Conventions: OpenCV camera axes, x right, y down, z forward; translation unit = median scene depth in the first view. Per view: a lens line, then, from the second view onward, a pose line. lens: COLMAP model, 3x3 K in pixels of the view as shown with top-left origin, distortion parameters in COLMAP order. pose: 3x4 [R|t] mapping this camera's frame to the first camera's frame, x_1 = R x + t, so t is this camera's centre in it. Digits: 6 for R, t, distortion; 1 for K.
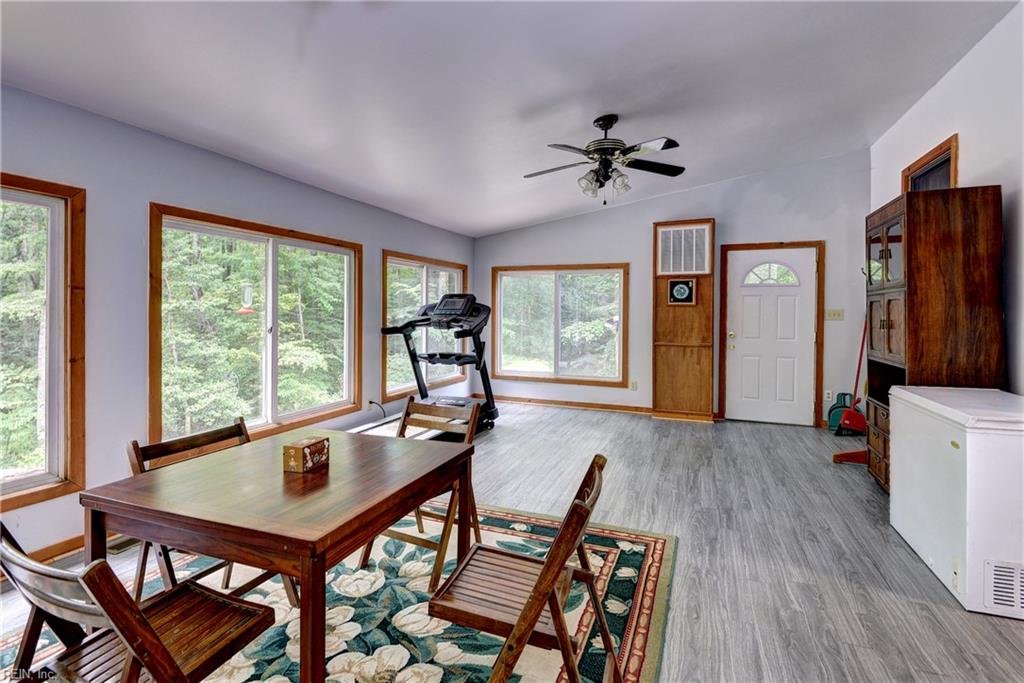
lens RADIAL K [[501.7, 0, 498.9], [0, 501.7, 317.6], [0, 0, 1]] dist [-0.000584, -0.000692]
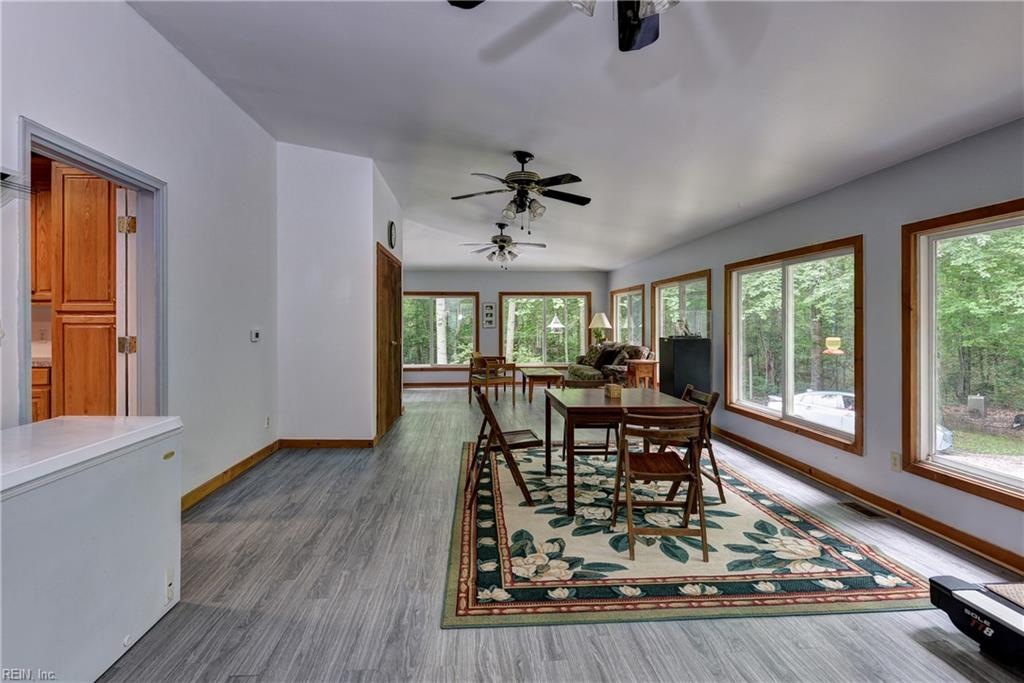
lens RADIAL K [[501.7, 0, 498.9], [0, 501.7, 317.6], [0, 0, 1]] dist [-0.000584, -0.000692]
pose [[-0.904591, -0.013907, -0.426054, 0.677222], [-0.016050, 0.999870, 0.001439, -0.017480], [0.425979, 0.008140, -0.904697, 1.920275]]
